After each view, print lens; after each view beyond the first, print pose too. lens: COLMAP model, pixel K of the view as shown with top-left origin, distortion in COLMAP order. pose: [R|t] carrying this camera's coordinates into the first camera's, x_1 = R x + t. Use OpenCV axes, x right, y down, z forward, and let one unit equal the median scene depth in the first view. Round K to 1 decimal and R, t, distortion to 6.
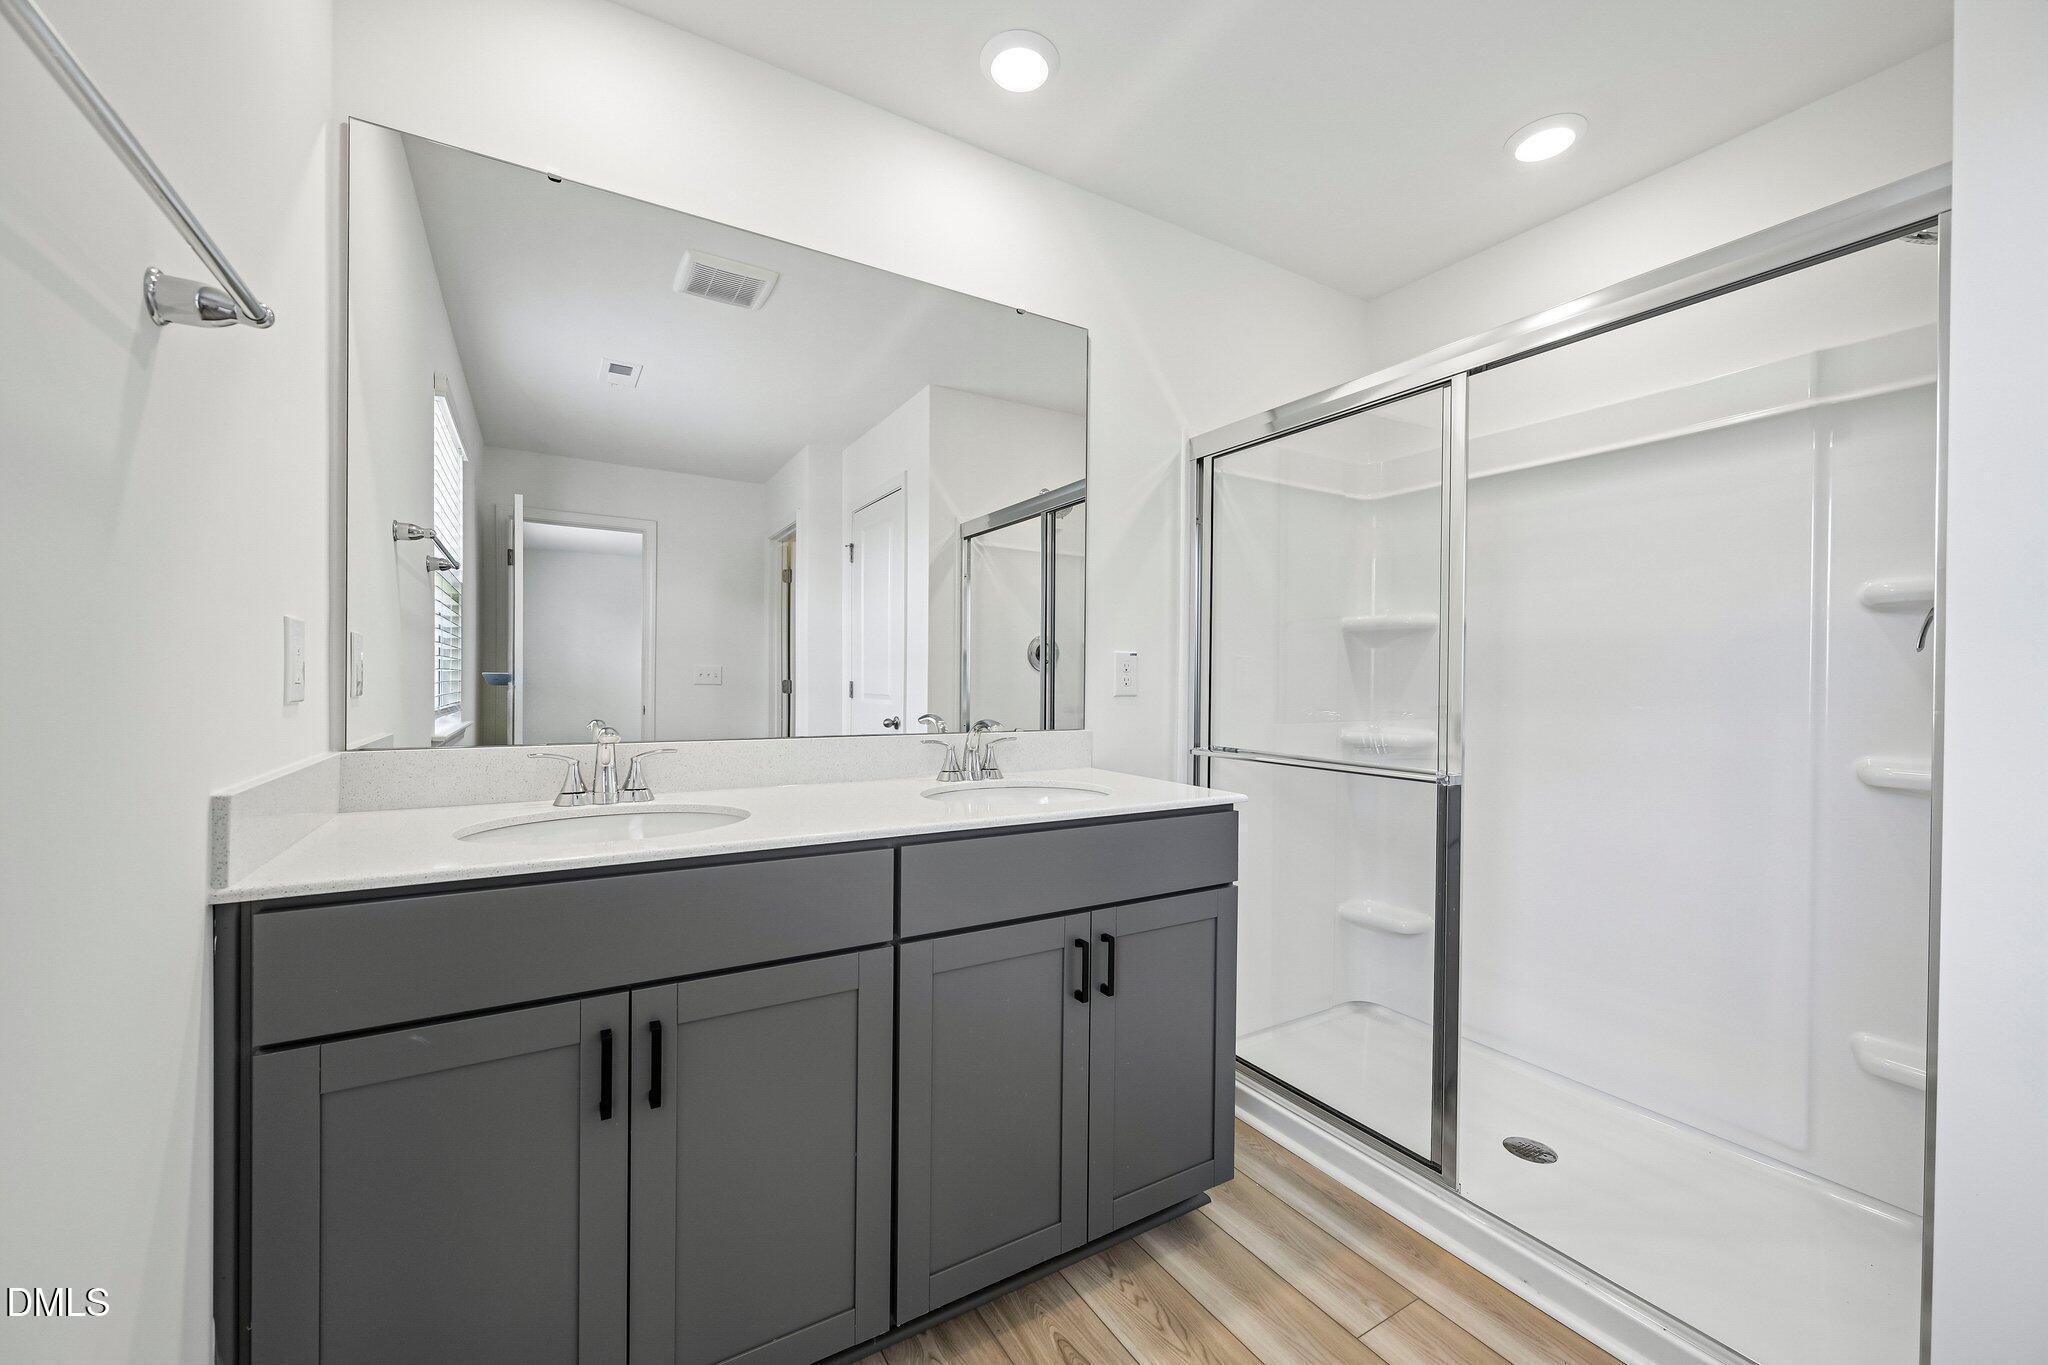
lens RADIAL K [[804.0, 0, 1024.5], [0, 804.0, 687.8], [0, 0, 1]] dist [0.002494, -0.000619]
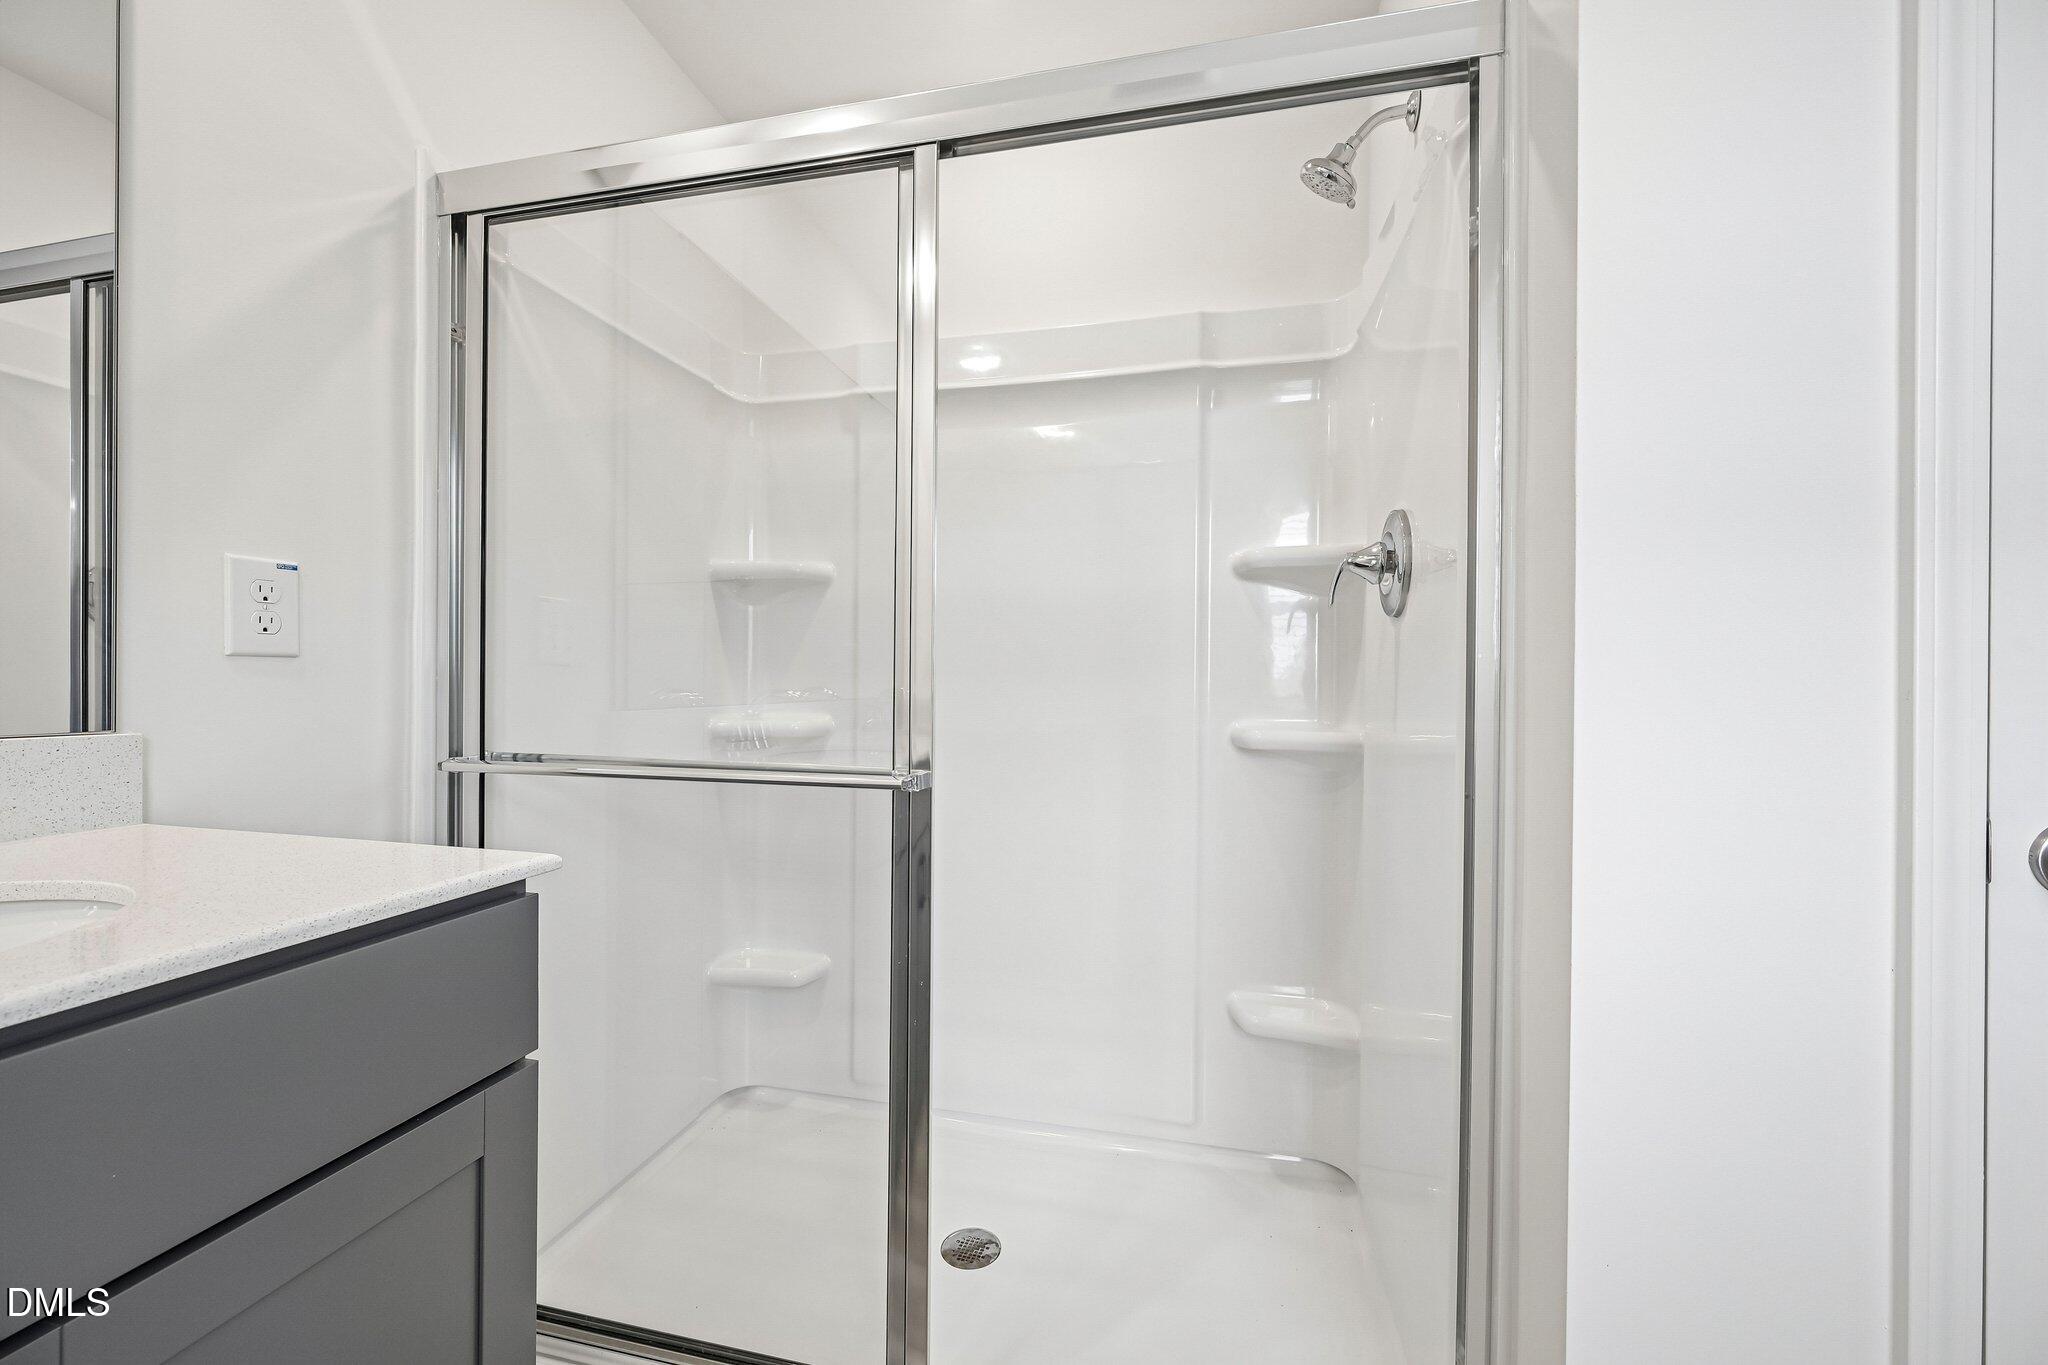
lens RADIAL K [[804.0, 0, 1027.6], [0, 804.0, 684.1], [0, 0, 1]] dist [0.002494, -0.000619]
pose [[0.699942, -0.004468, 0.714186, 0.109060], [0.004228, 0.999989, 0.002112, 0.028956], [-0.714187, 0.001541, 0.699953, 0.391602]]
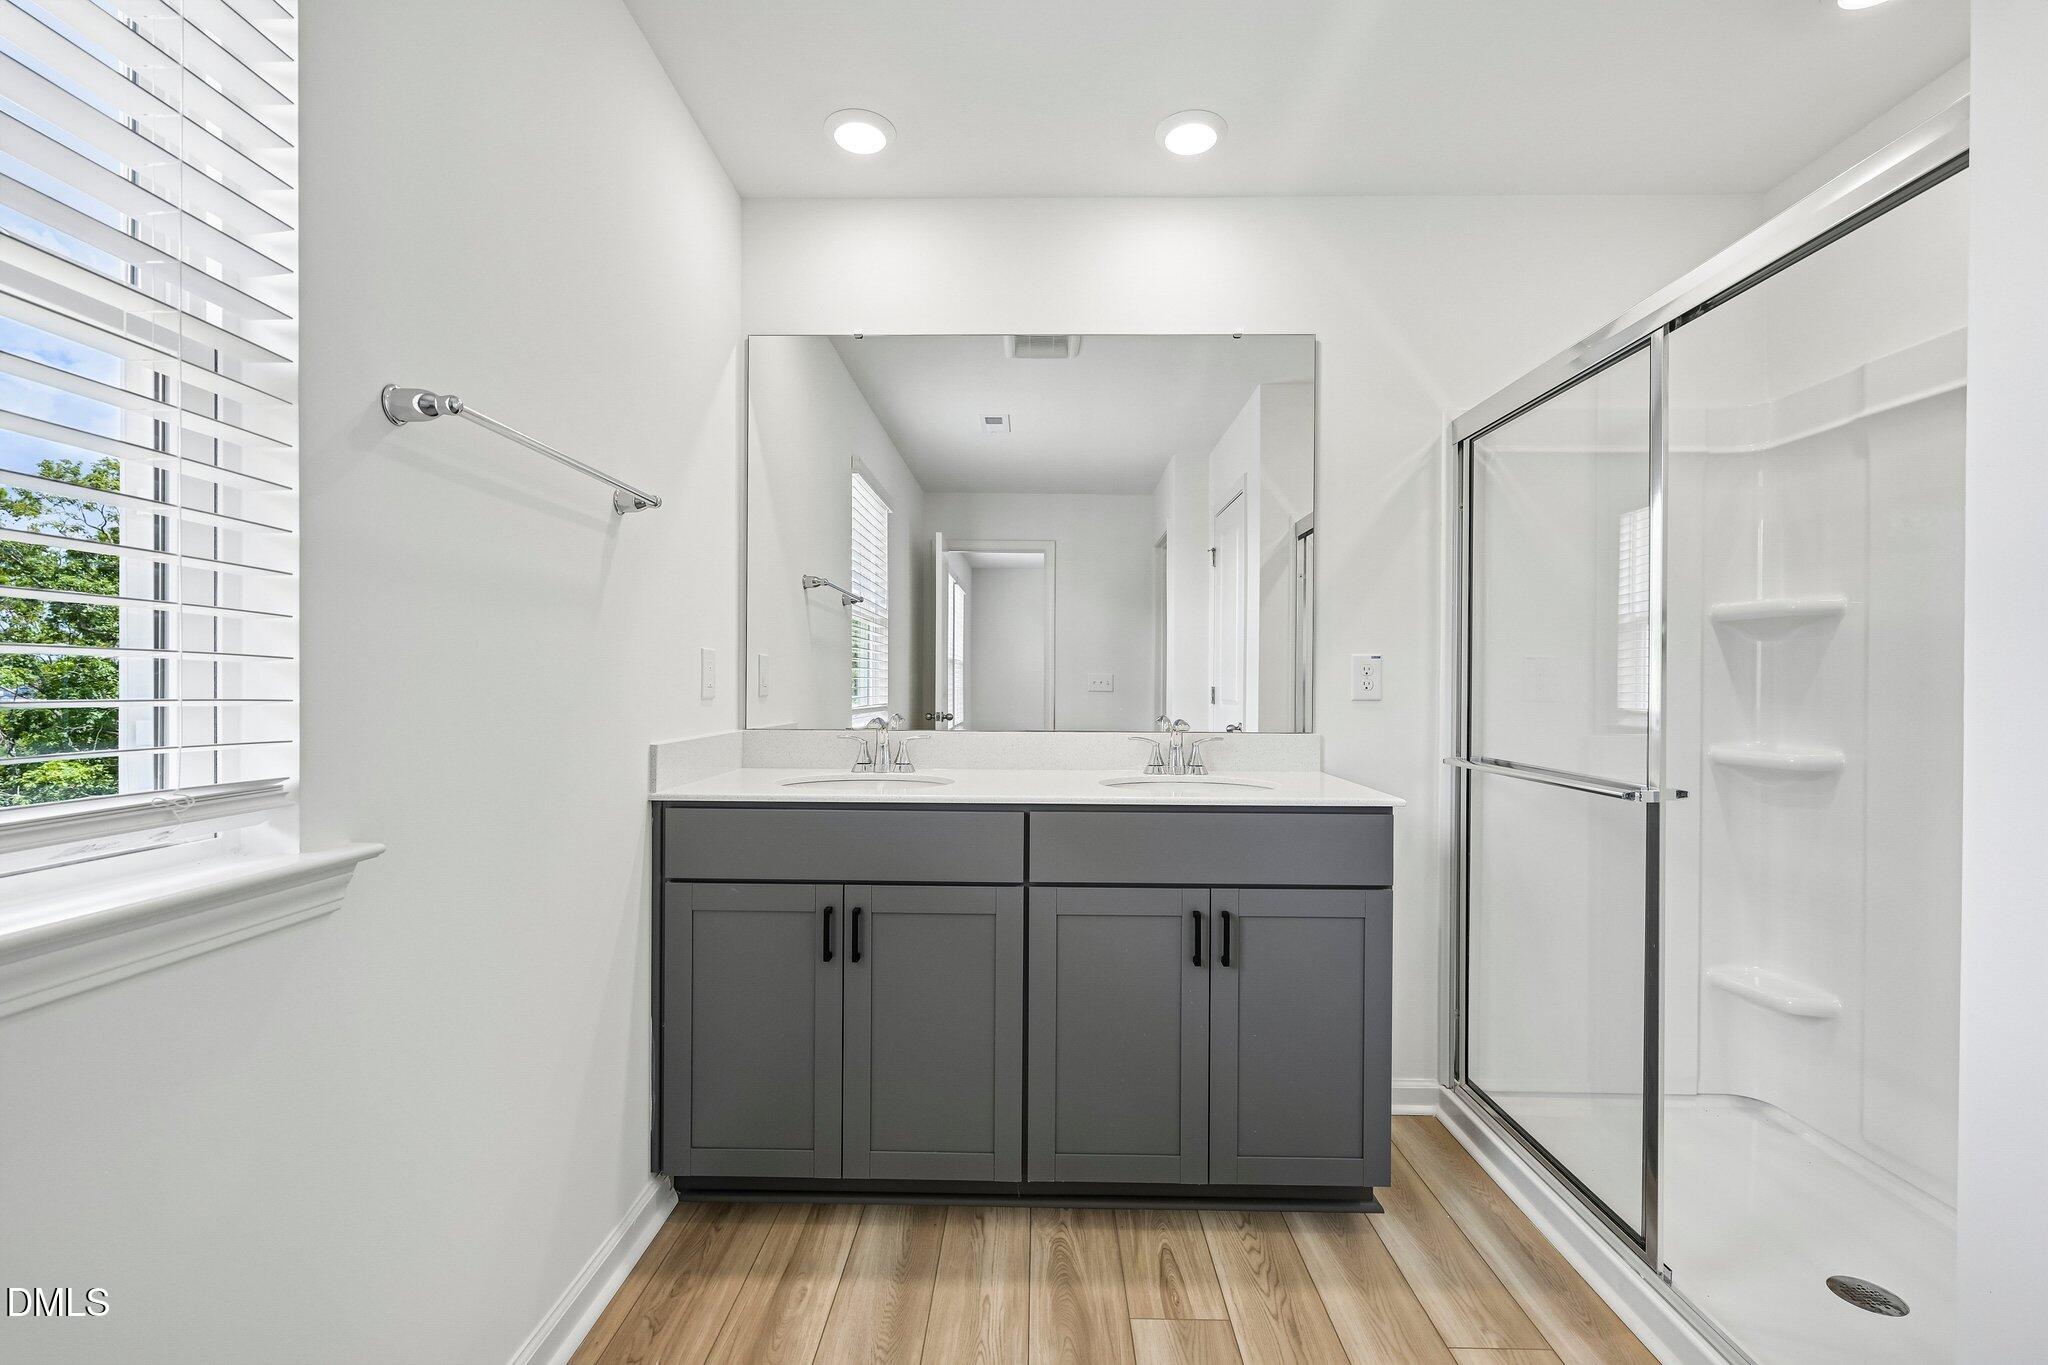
lens RADIAL K [[917.3, 0, 1019.1], [0, 917.3, 688.7], [0, 0, 1]] dist [-0.000204, -0.000911]
pose [[0.842949, -0.001035, -0.537993, 0.390490], [-0.003353, 0.999969, -0.007178, 0.005760], [0.537984, 0.007854, 0.842919, -0.162262]]
